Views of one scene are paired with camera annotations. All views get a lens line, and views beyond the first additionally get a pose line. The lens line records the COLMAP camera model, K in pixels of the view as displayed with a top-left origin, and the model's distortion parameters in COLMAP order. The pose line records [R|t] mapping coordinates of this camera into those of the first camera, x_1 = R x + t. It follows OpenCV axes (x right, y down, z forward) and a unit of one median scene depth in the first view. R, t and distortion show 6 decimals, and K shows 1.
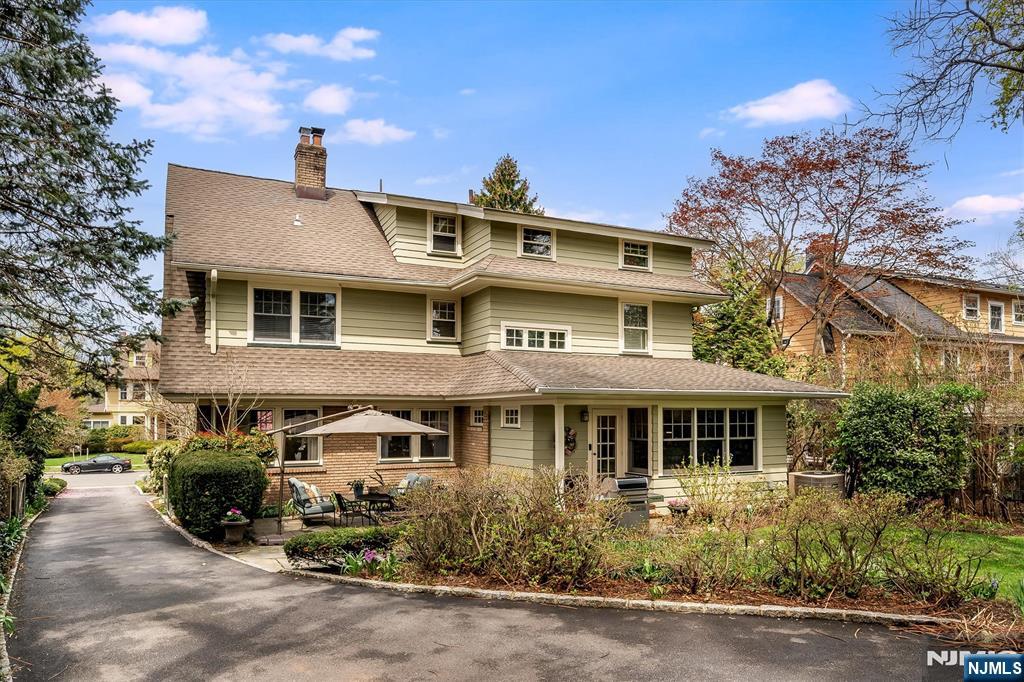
lens RADIAL K [[924.7, 0, 510.4], [0, 924.7, 340.9], [0, 0, 1]] dist [0.009075, 0.000000]
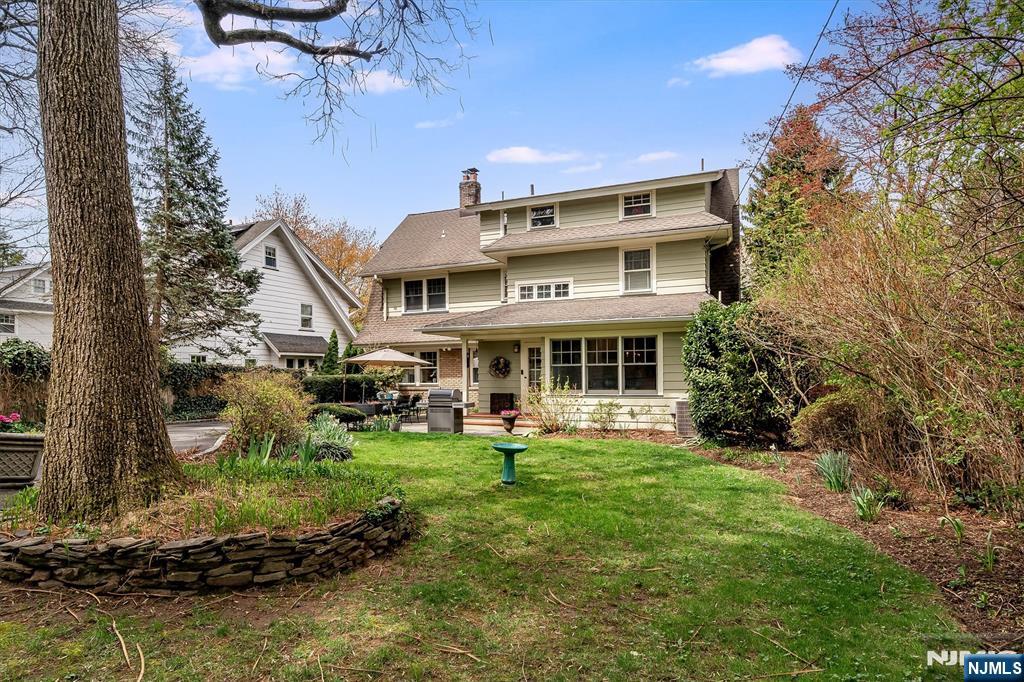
lens RADIAL K [[924.7, 0, 512.0], [0, 924.7, 342.3], [0, 0, 1]] dist [0.009075, 0.000000]
pose [[0.377032, -0.051711, -0.924756, 1.194878], [0.066695, 0.997364, -0.028580, 0.102053], [0.923796, -0.050901, 0.379487, 0.464186]]
